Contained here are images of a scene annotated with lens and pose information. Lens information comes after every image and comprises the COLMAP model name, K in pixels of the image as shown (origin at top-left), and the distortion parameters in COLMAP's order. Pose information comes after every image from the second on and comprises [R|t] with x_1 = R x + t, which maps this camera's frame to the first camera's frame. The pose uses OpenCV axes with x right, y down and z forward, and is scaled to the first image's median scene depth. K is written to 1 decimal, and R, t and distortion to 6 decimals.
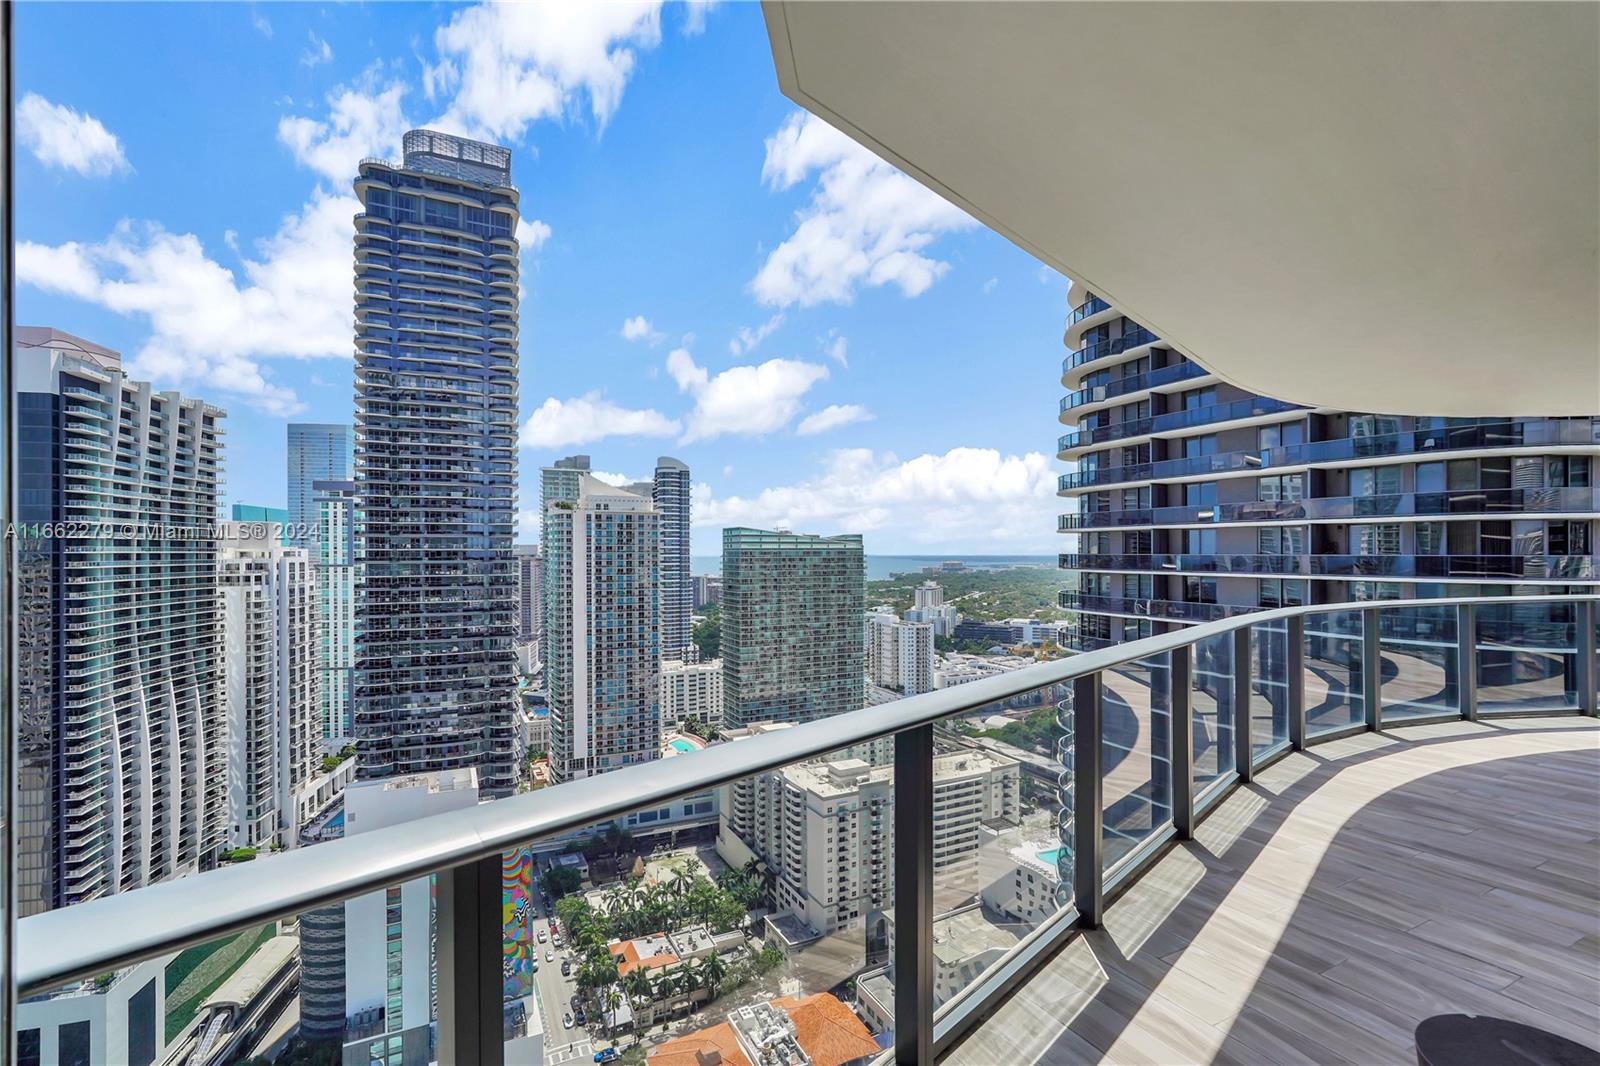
lens RADIAL K [[746.5, 0, 763.4], [0, 746.5, 550.4], [0, 0, 1]] dist [-0.010142, 0.000930]
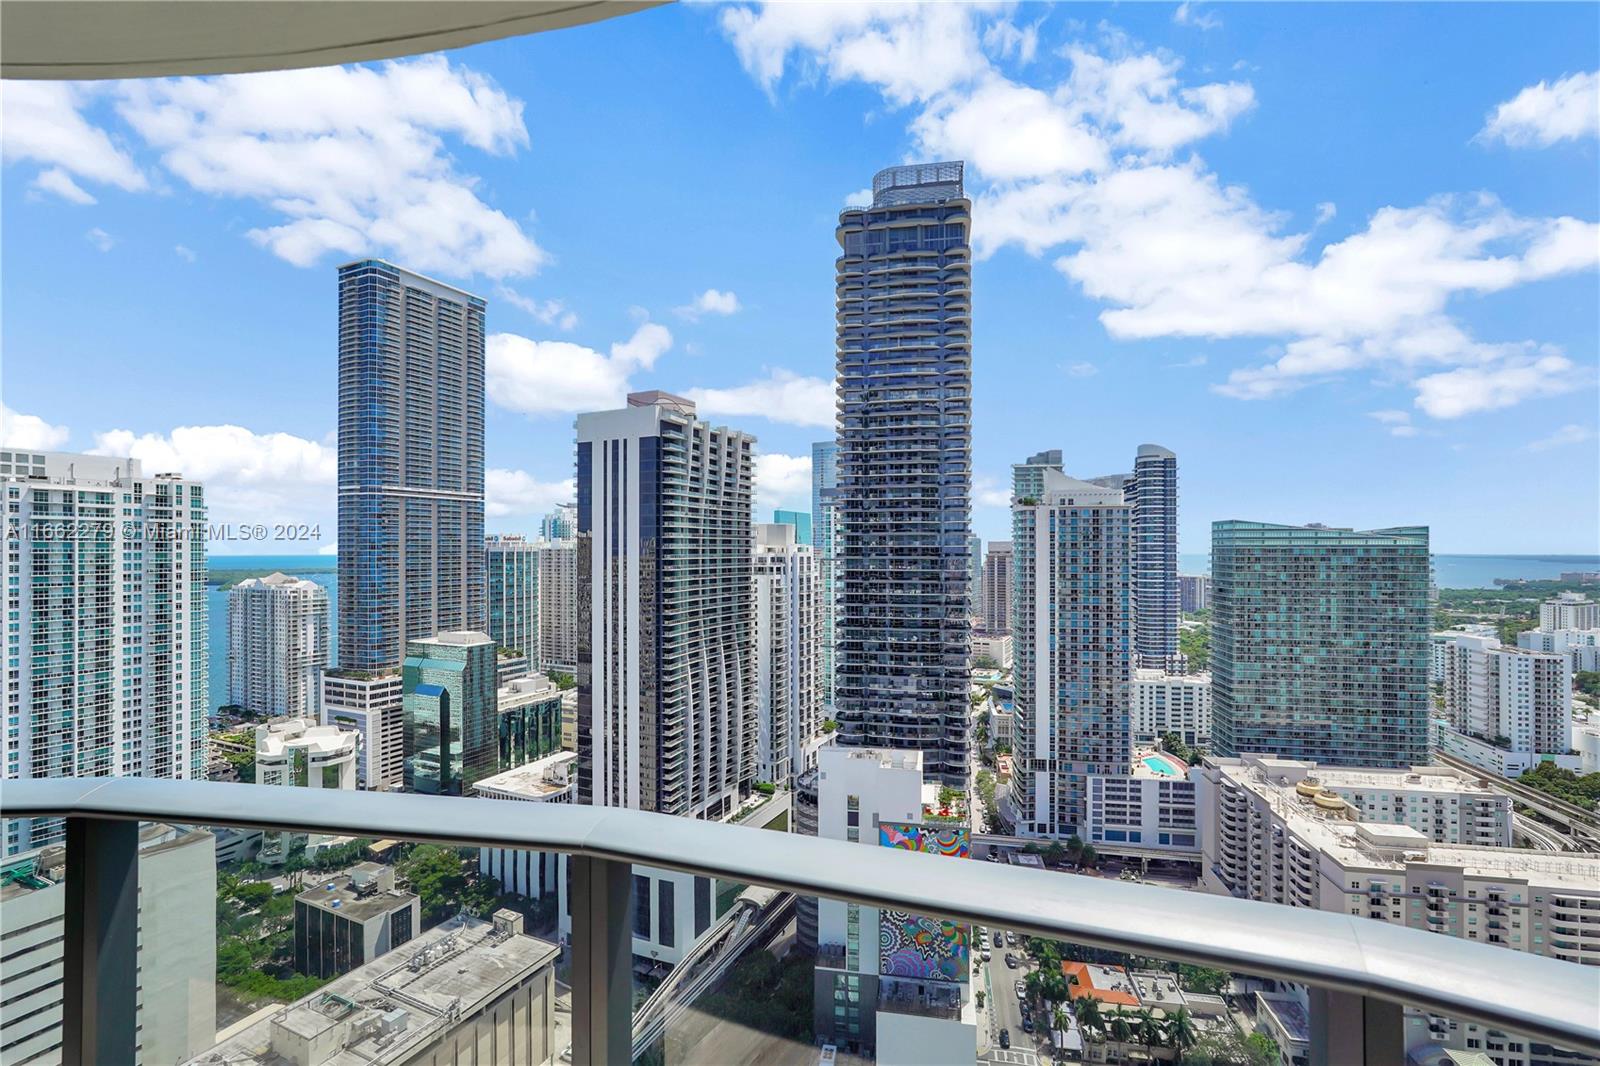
lens RADIAL K [[711.3, 0, 801.7], [0, 711.3, 546.1], [0, 0, 1]] dist [-0.018891, 0.008751]
pose [[0.794543, 0.000848, -0.607207, 0.078999], [-0.001046, 0.999999, 0.000028, -0.001079], [0.607207, 0.000612, 0.794543, 0.077896]]
